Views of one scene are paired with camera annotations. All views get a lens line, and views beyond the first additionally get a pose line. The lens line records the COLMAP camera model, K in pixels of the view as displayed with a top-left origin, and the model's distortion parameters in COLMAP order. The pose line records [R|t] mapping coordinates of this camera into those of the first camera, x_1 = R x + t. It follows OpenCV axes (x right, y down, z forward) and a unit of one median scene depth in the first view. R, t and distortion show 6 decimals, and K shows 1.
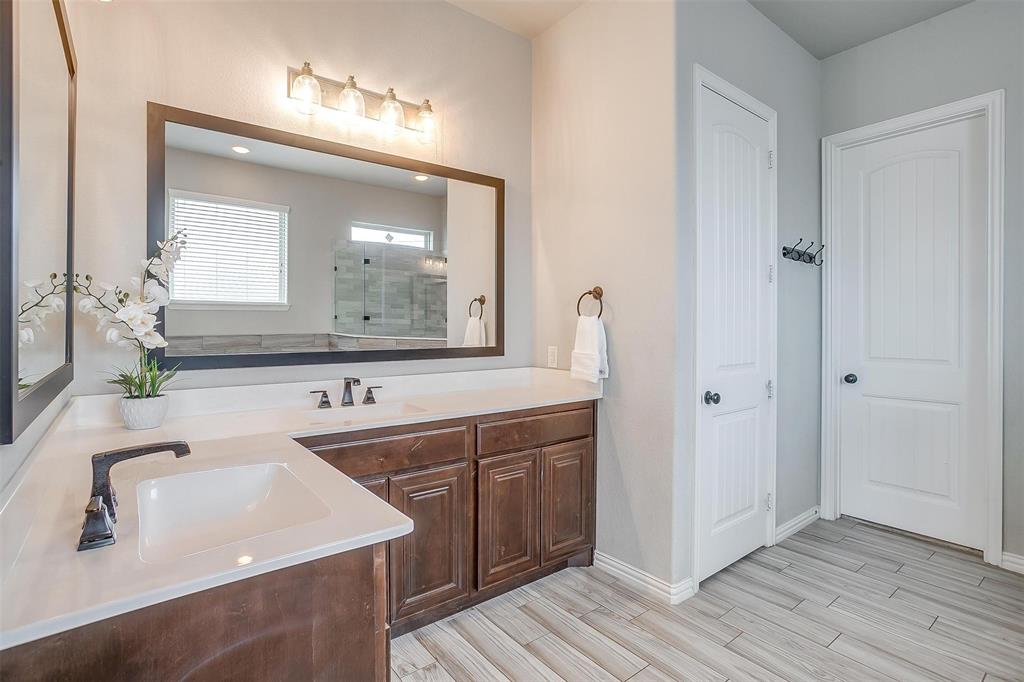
lens RADIAL K [[505.2, 0, 500.1], [0, 505.2, 326.8], [0, 0, 1]] dist [-0.055524, 0.028377]
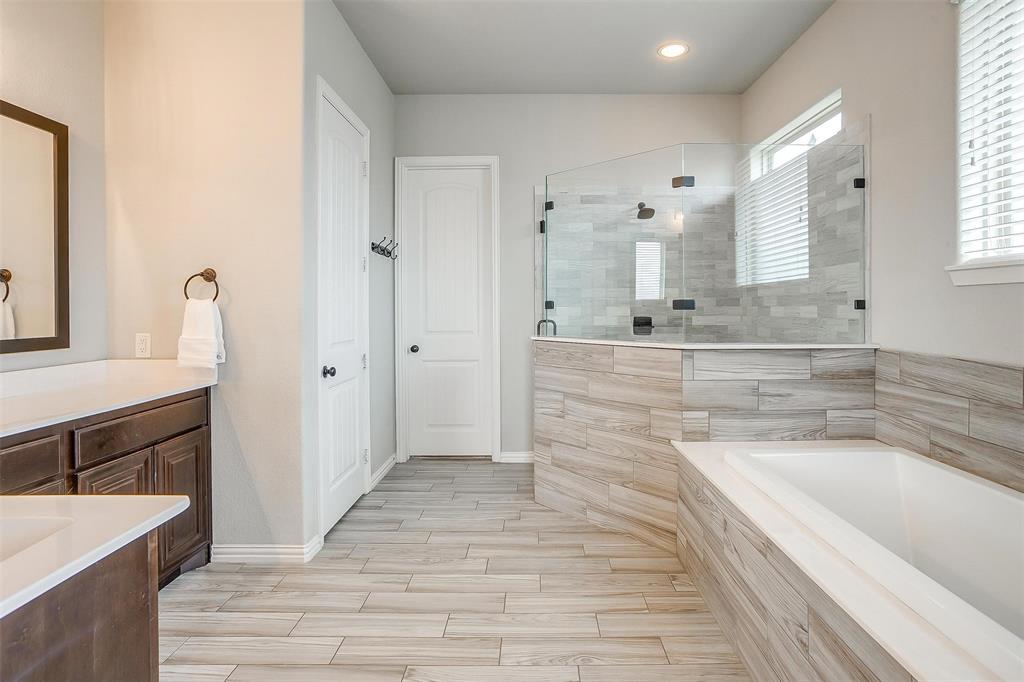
lens RADIAL K [[517.4, 0, 532.4], [0, 517.4, 308.5], [0, 0, 1]] dist [-0.043570, 0.015211]
pose [[0.610090, -0.006554, 0.792305, -0.212079], [0.009123, 0.999958, 0.001246, 0.001099], [-0.792279, 0.006468, 0.610124, -0.079056]]
